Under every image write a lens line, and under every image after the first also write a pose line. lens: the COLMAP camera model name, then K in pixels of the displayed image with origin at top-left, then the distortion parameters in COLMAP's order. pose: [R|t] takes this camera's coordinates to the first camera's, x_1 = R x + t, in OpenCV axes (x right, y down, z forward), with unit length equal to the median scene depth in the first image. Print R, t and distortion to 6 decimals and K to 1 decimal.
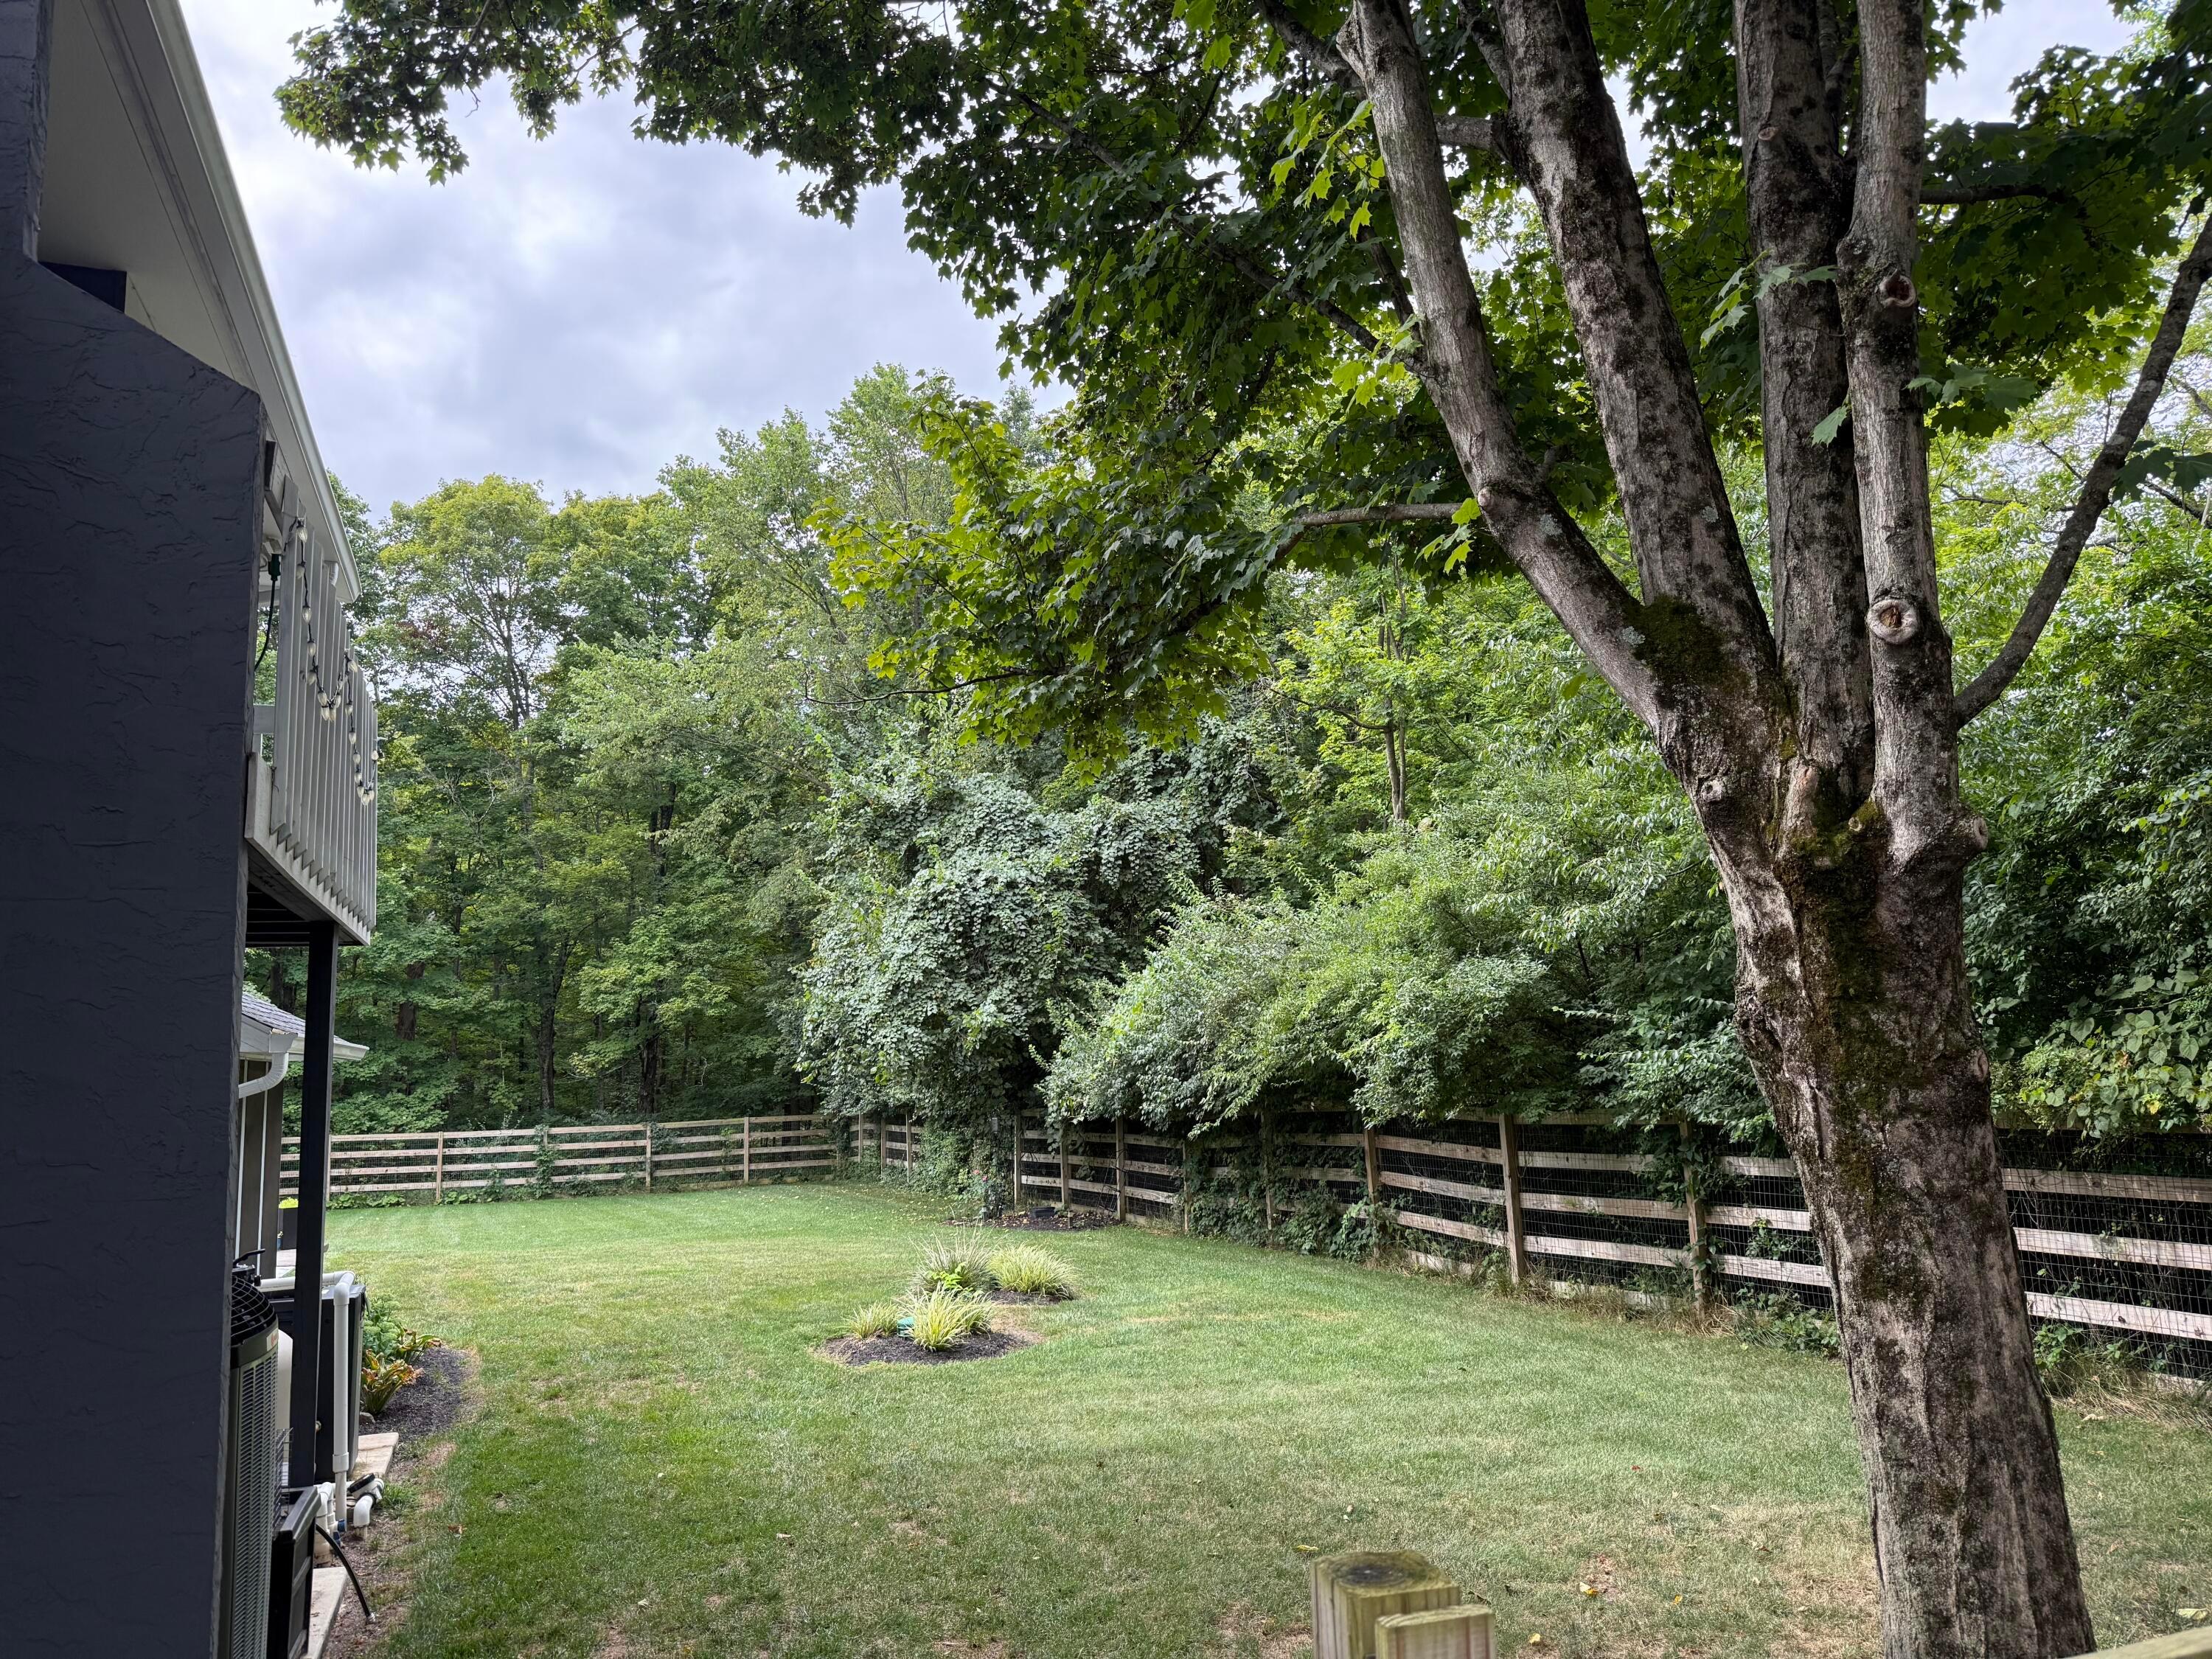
lens RADIAL K [[1549.7, 0, 1099.6], [0, 1549.7, 803.8], [0, 0, 1]] dist [0.067874, -0.094277]
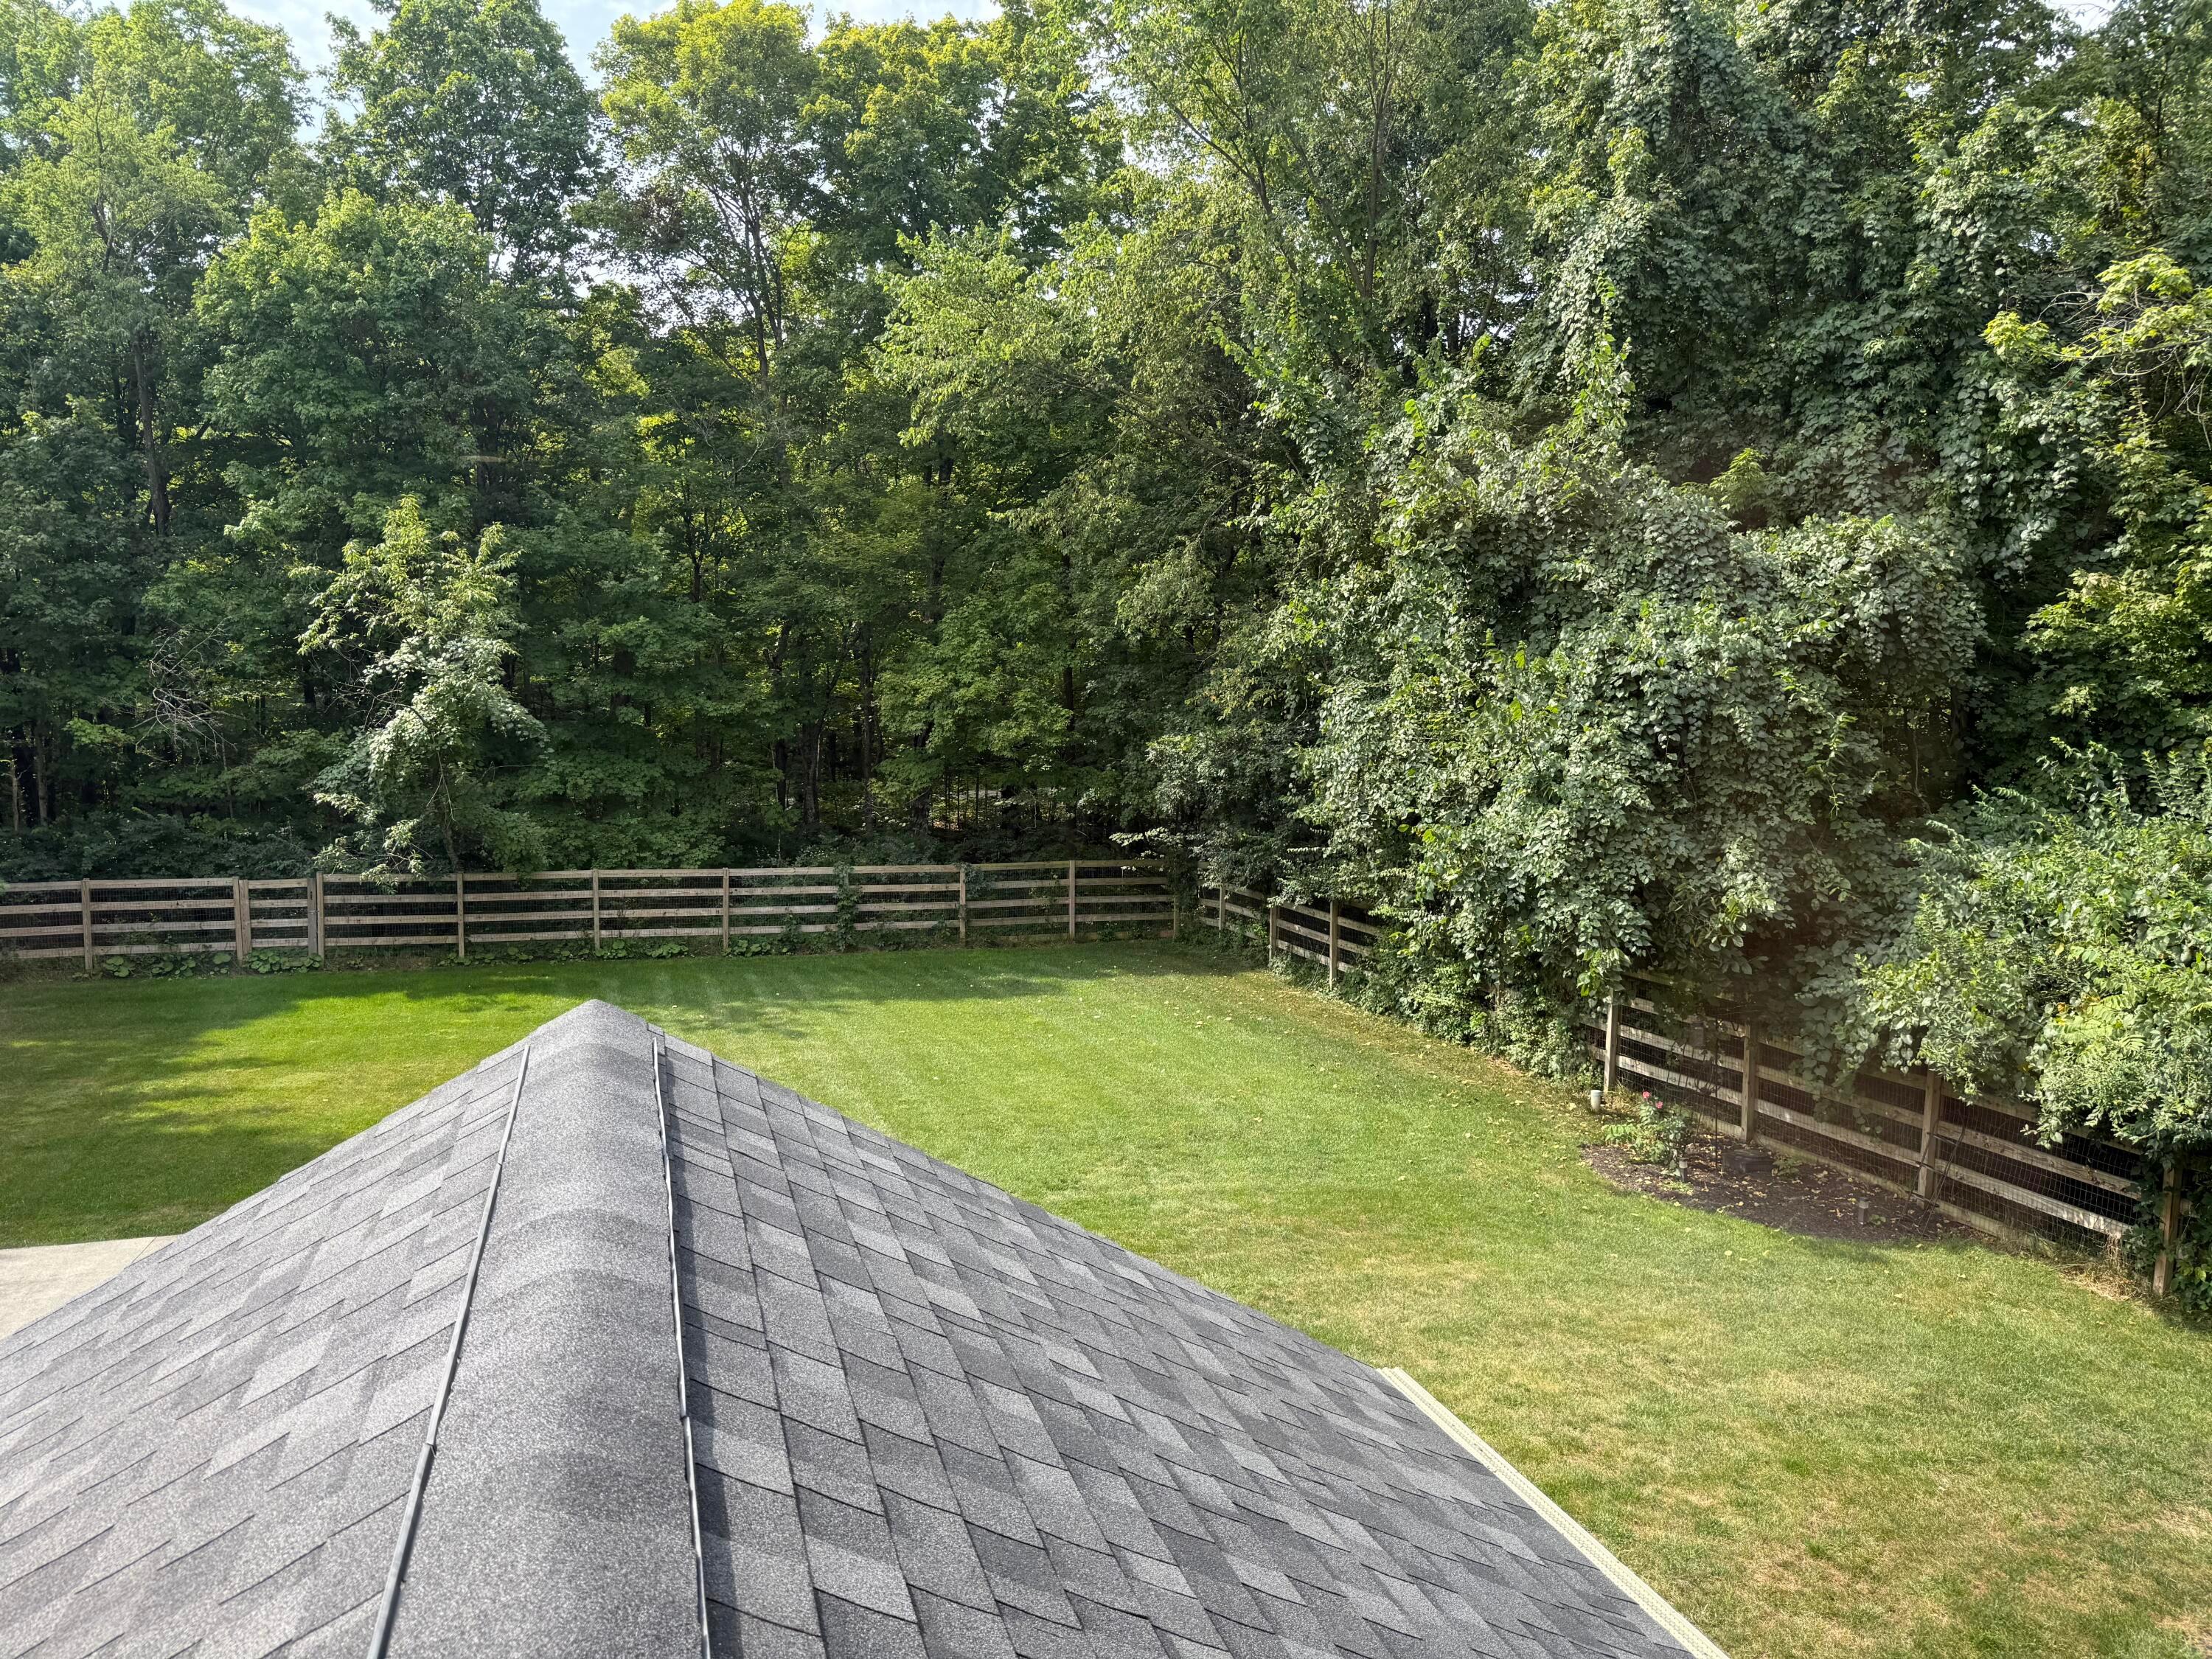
lens RADIAL K [[1549.7, 0, 1083.2], [0, 1549.7, 816.7], [0, 0, 1]] dist [0.067874, -0.094277]
pose [[0.996566, 0.049663, -0.066257, -0.180389], [-0.031987, 0.968956, 0.245157, -0.022191], [0.076375, -0.242196, 0.967217, 0.232955]]
